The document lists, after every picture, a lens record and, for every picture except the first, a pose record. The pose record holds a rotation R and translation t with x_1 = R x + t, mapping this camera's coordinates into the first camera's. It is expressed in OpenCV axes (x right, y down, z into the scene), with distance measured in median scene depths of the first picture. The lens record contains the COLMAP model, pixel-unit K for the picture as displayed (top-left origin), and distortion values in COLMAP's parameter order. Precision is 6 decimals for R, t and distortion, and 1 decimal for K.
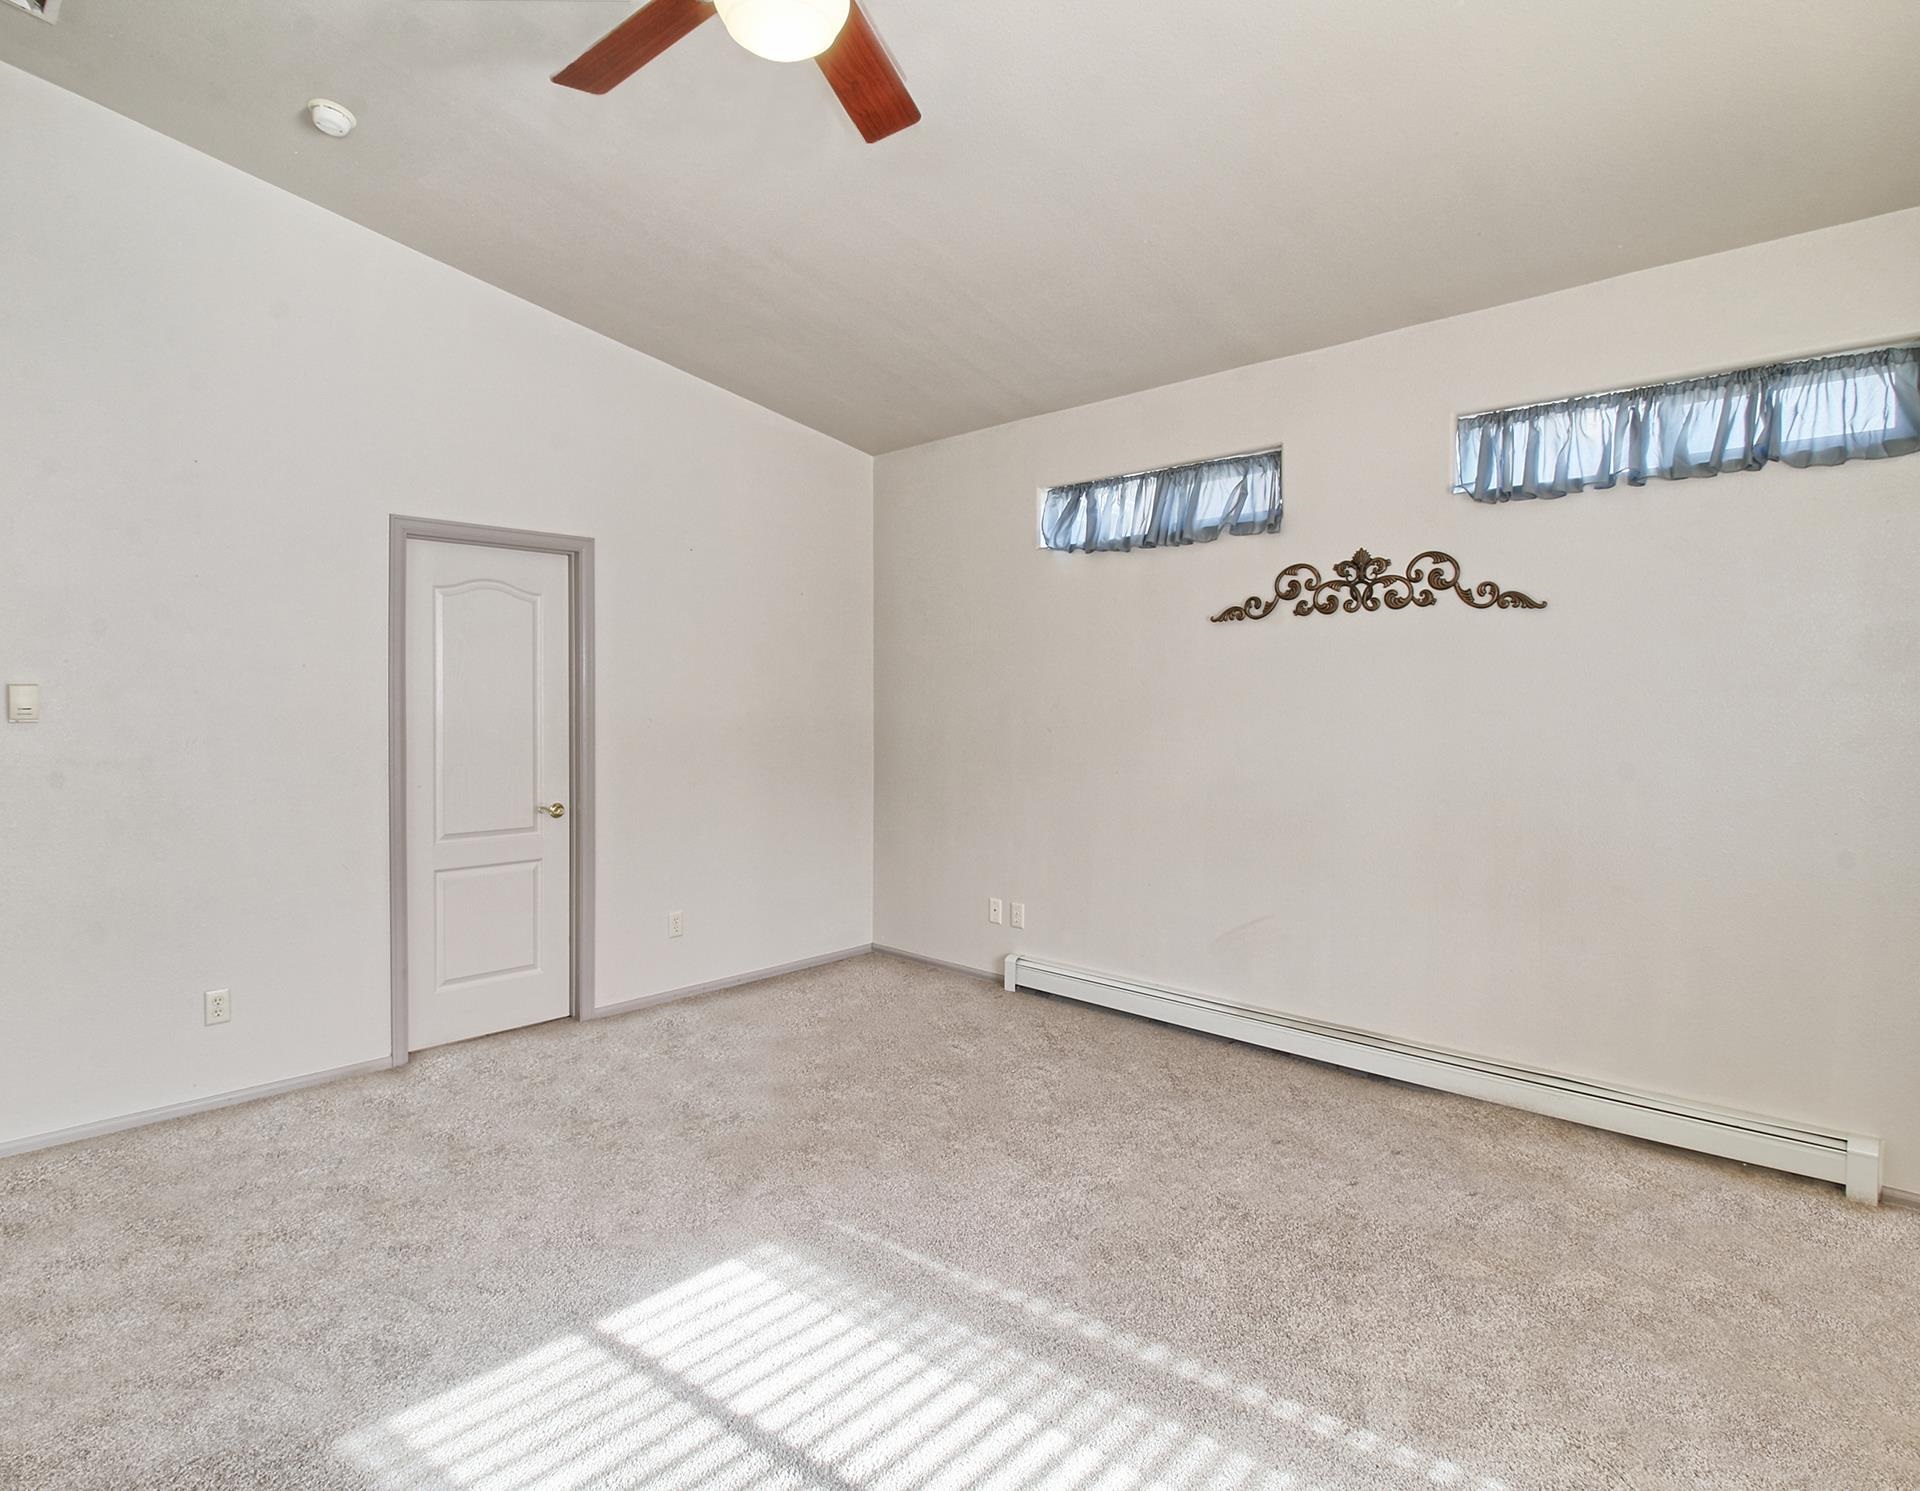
lens RADIAL K [[1036.3, 0, 960.0], [0, 1036.3, 745.5], [0, 0, 1]] dist [-0.016965, 0.000477]
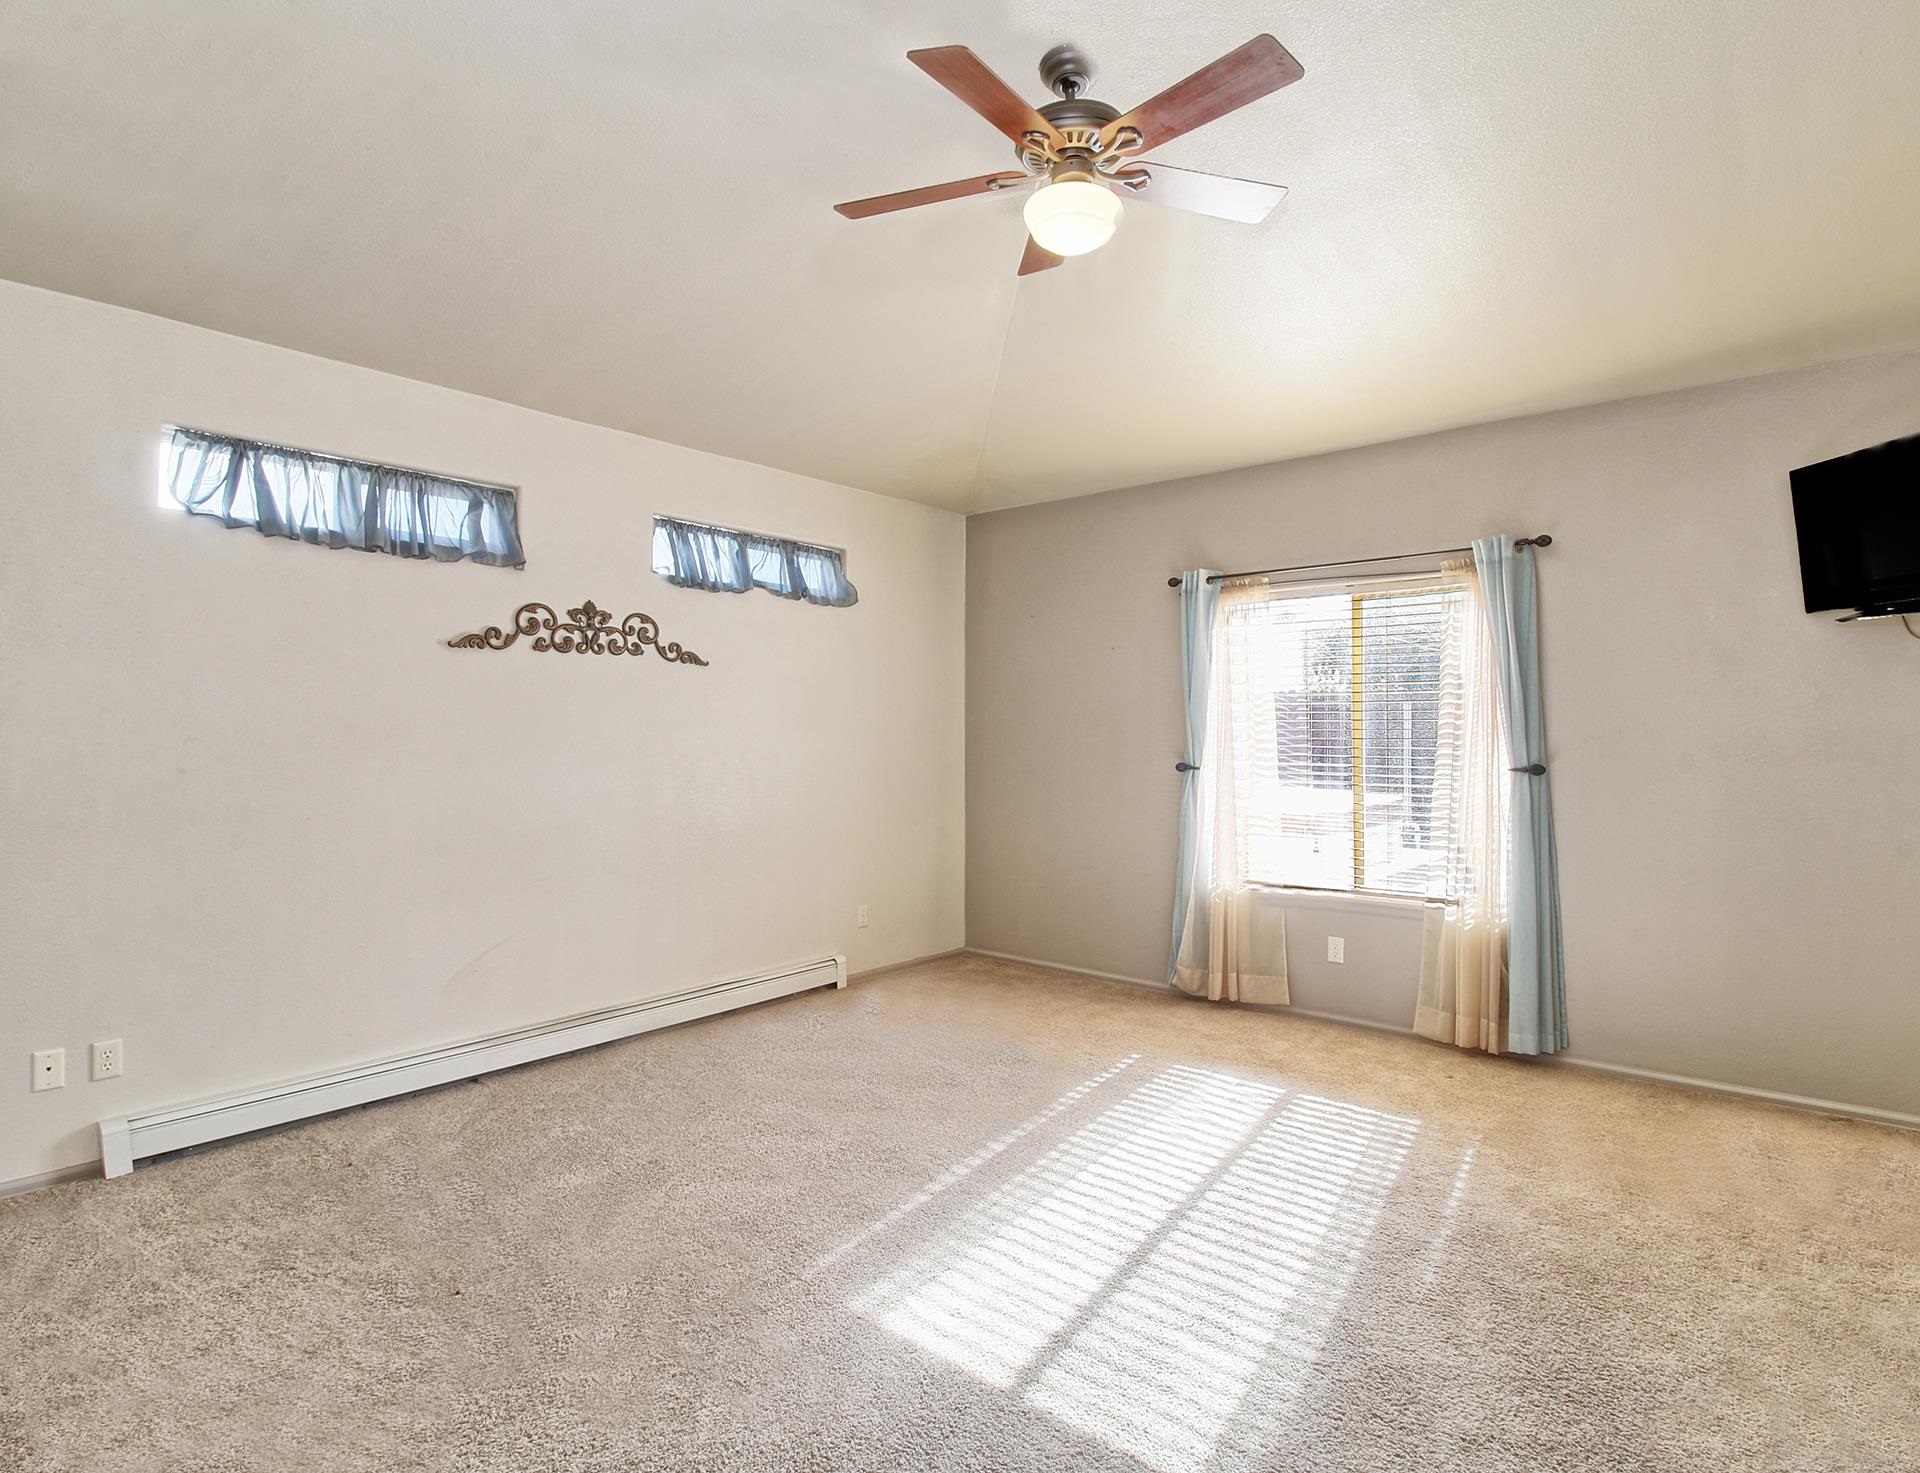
lens RADIAL K [[975.4, 0, 960.0], [0, 975.4, 736.5], [0, 0, 1]] dist [-0.003548, -0.001212]
pose [[-0.039635, -0.008634, 0.999177, -0.742133], [0.039828, 0.999154, 0.010214, -0.029641], [-0.998420, 0.040200, -0.039258, 0.626065]]
